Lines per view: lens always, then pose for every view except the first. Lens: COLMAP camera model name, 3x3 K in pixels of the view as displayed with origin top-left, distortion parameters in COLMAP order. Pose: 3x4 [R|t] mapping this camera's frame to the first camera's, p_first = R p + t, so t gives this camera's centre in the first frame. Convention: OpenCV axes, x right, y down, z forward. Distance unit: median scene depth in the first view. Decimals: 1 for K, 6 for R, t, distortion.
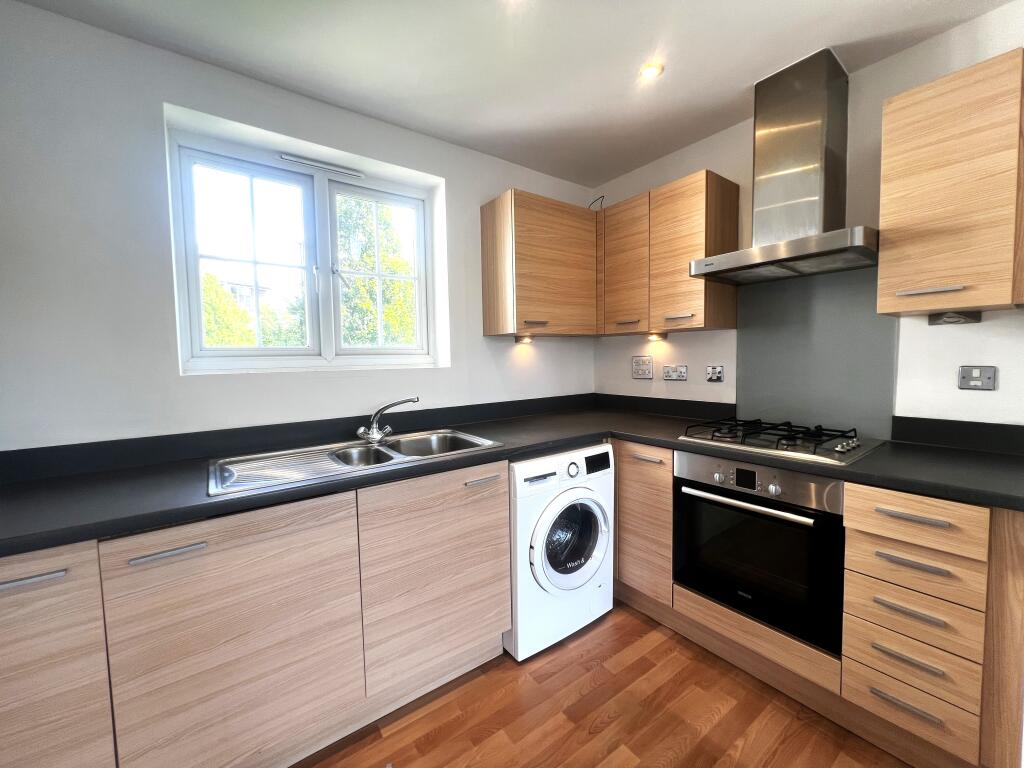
lens RADIAL K [[414.1, 0, 509.0], [0, 414.1, 381.7], [0, 0, 1]] dist [-0.001887, 0.000148]
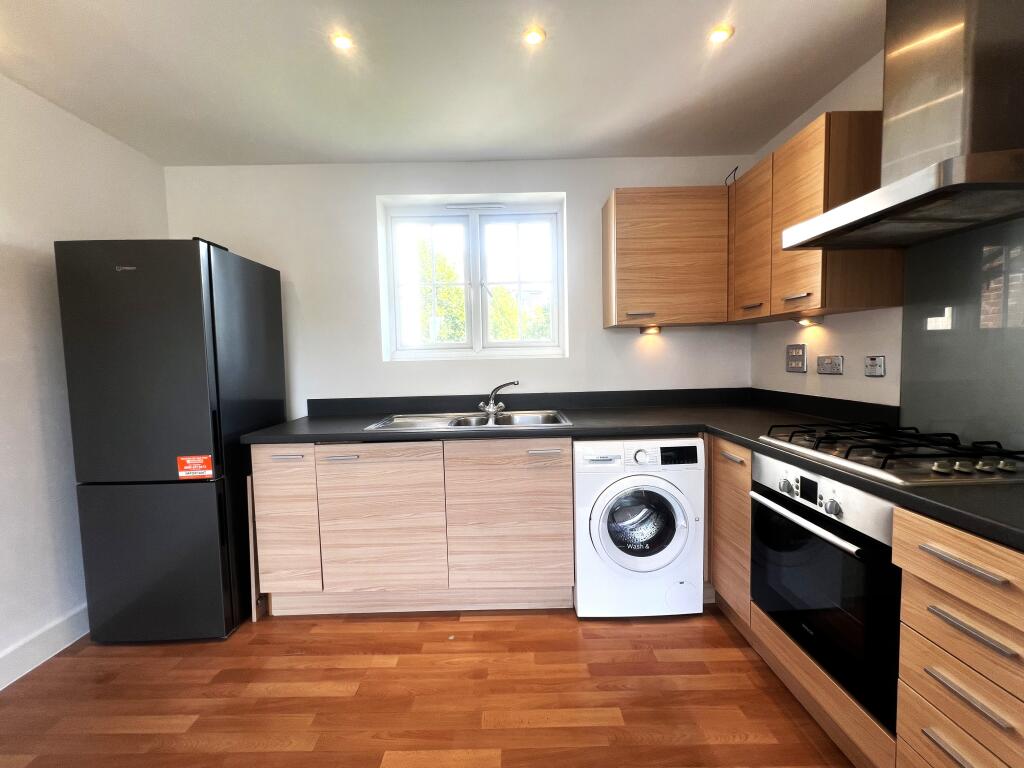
lens RADIAL K [[414.1, 0, 509.0], [0, 414.1, 381.7], [0, 0, 1]] dist [-0.001887, 0.000148]
pose [[0.808973, 0.035562, -0.586769, 0.483506], [-0.025694, 0.999354, 0.025144, 0.009102], [0.587284, -0.005264, 0.809364, -0.023648]]
